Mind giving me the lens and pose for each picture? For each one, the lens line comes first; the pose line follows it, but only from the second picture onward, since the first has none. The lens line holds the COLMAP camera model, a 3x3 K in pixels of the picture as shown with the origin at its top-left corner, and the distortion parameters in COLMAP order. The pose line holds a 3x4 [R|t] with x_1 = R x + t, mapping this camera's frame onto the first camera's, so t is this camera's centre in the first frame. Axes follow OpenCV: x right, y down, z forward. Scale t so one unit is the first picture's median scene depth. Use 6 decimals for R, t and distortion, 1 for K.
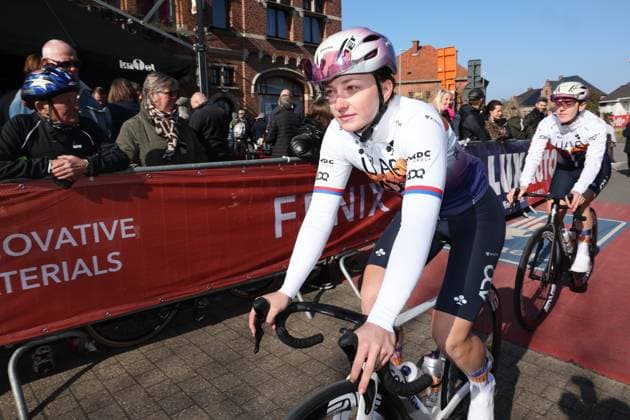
lens RADIAL K [[438.4, 0, 315.0], [0, 438.4, 210.0], [0, 0, 1]] dist [-0.112532, 0.097758]
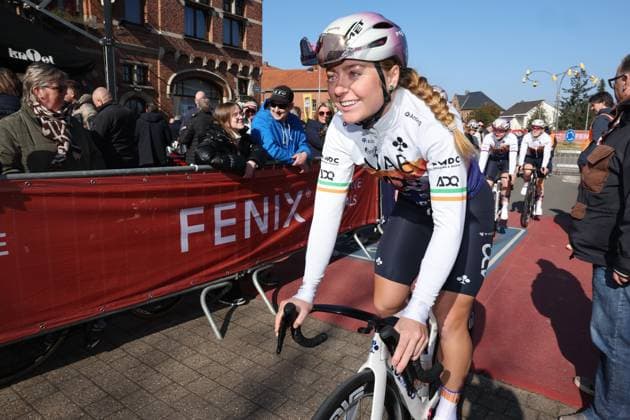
lens RADIAL K [[438.4, 0, 315.0], [0, 438.4, 210.0], [0, 0, 1]] dist [-0.112532, 0.097758]
pose [[0.983329, 0.005116, 0.181765, 0.008841], [-0.003137, 0.999933, -0.011171, -0.007419], [-0.181810, 0.010414, 0.983278, 0.022547]]
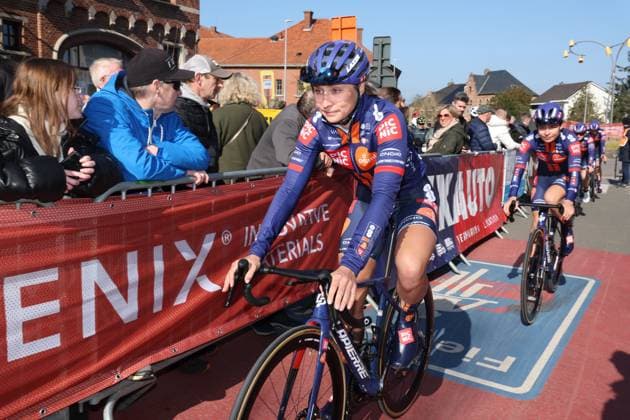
lens RADIAL K [[591.1, 0, 317.4], [0, 591.1, 202.3], [0, 0, 1]] dist [-0.000819, 0.015091]
pose [[0.970708, 0.014642, 0.239814, 0.065697], [-0.001061, 0.998393, -0.056663, -0.036828], [-0.240258, 0.054749, 0.969164, 0.162456]]
